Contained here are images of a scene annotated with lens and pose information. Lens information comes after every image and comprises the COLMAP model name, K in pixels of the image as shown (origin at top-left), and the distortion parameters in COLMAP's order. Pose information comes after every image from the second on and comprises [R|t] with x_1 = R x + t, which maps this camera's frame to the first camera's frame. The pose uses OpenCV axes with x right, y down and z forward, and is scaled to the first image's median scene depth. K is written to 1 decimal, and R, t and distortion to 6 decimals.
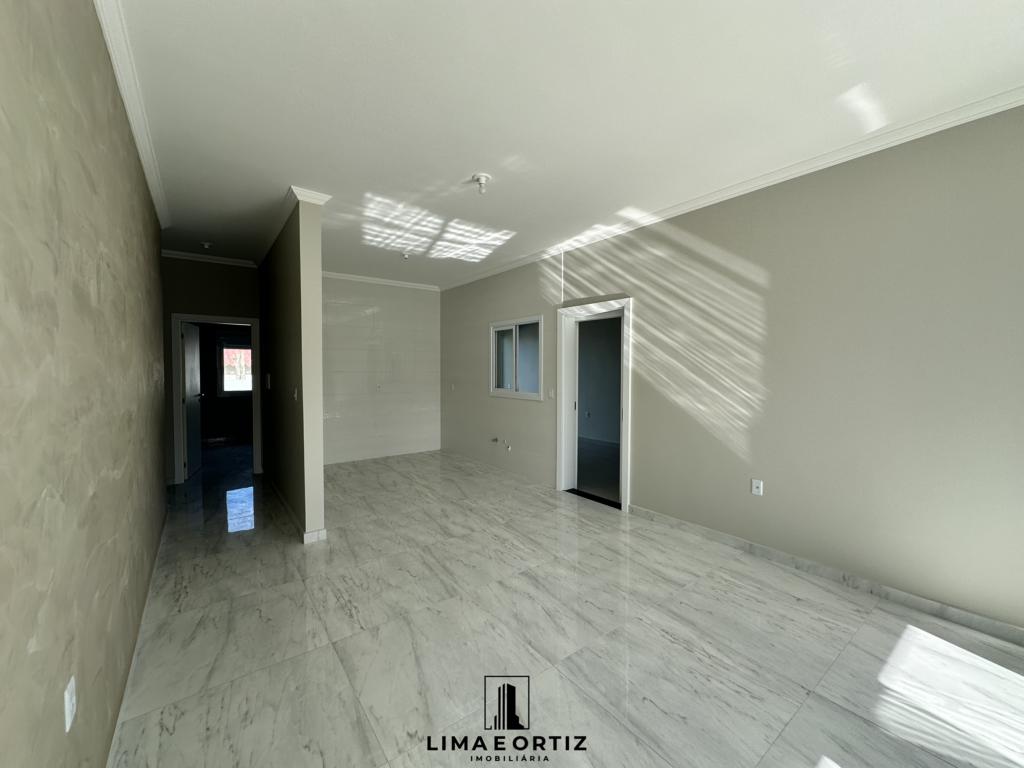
lens RADIAL K [[409.1, 0, 512.5], [0, 409.1, 382.3], [0, 0, 1]] dist [-0.004581, 0.001248]
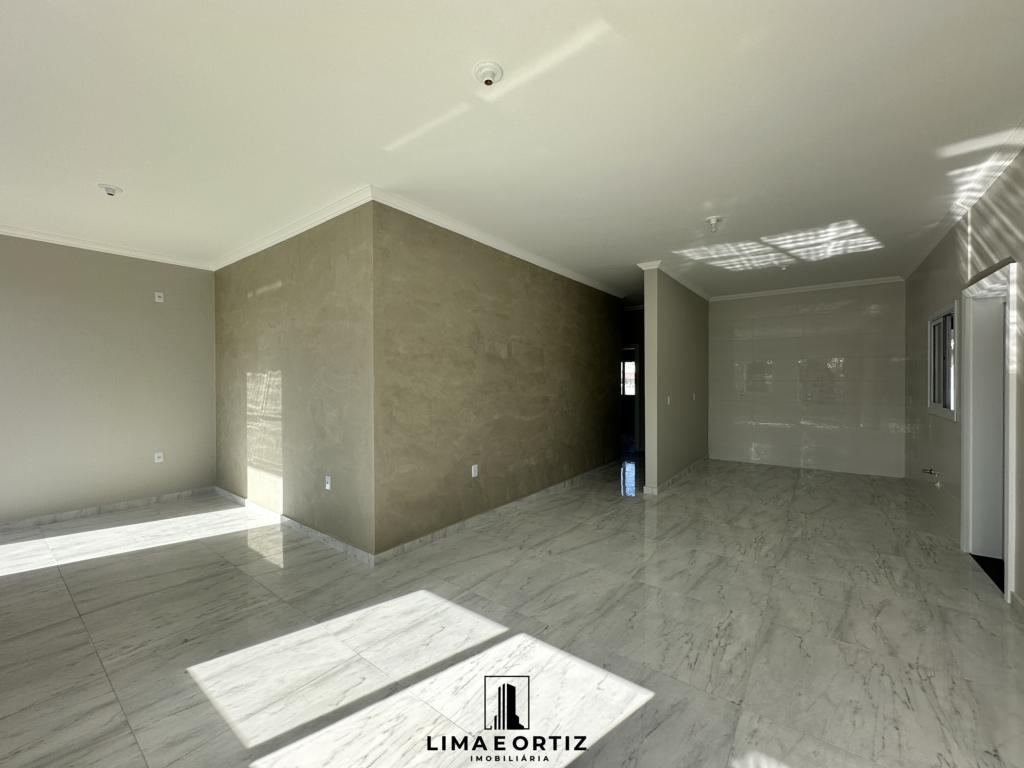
lens RADIAL K [[409.1, 0, 512.5], [0, 409.1, 382.3], [0, 0, 1]] dist [-0.004581, 0.001248]
pose [[0.271042, 0.004615, -0.962556, 0.589982], [-0.026414, 0.999648, -0.002646, 0.000182], [0.962205, 0.026142, 0.271068, 0.073999]]
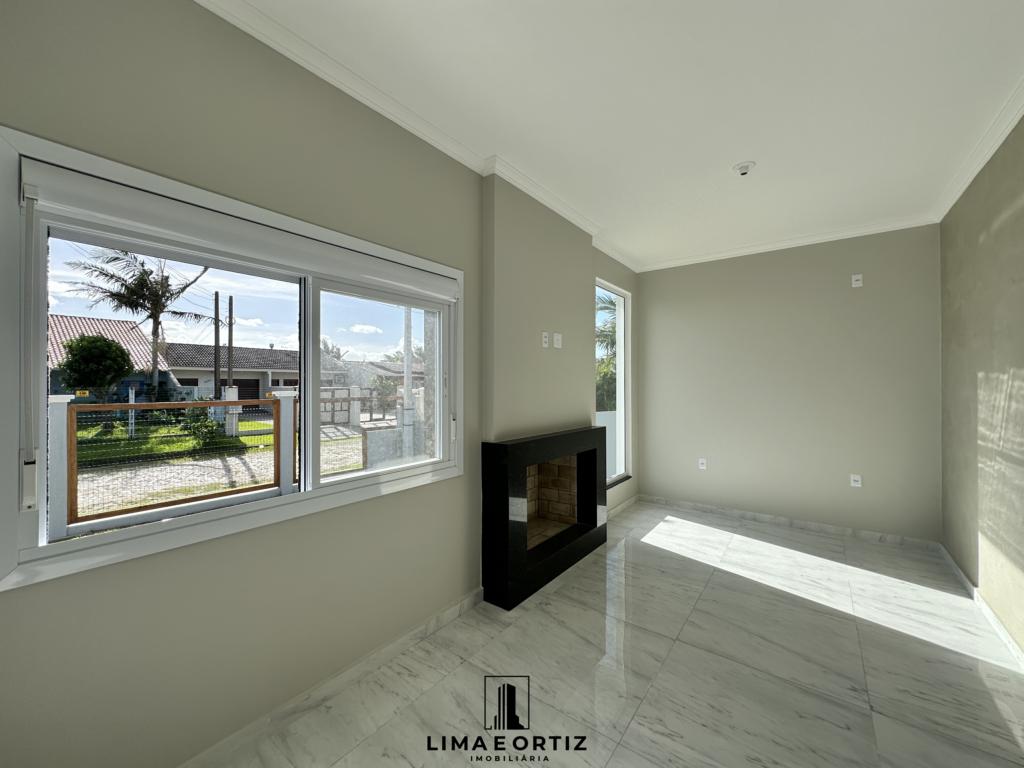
lens RADIAL K [[409.1, 0, 512.5], [0, 409.1, 382.3], [0, 0, 1]] dist [-0.004581, 0.001248]
pose [[-0.960818, -0.001966, -0.277173, 0.260800], [-0.009097, 0.999660, 0.024443, -0.002646], [0.277031, 0.026006, -0.960509, 0.093784]]
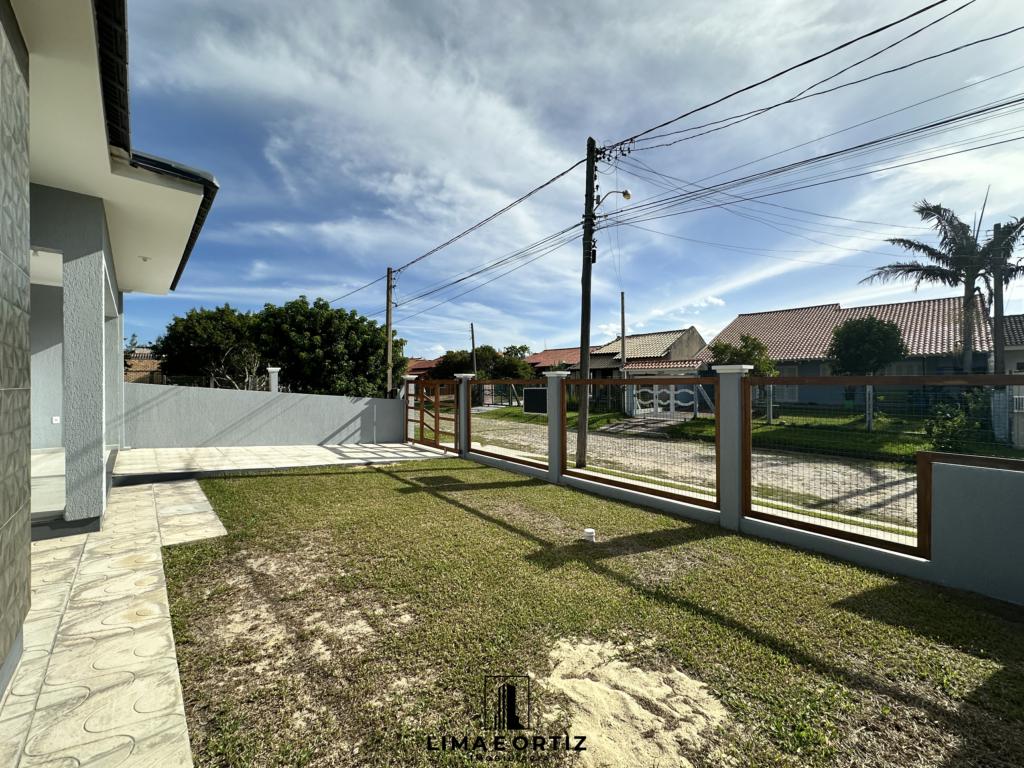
lens RADIAL K [[409.1, 0, 512.5], [0, 409.1, 382.3], [0, 0, 1]] dist [-0.004581, 0.001248]
pose [[-0.095687, -0.006063, 0.995393, -0.285619], [0.035146, 0.999337, 0.009465, 0.094350], [-0.994791, 0.035889, -0.095410, -1.064881]]
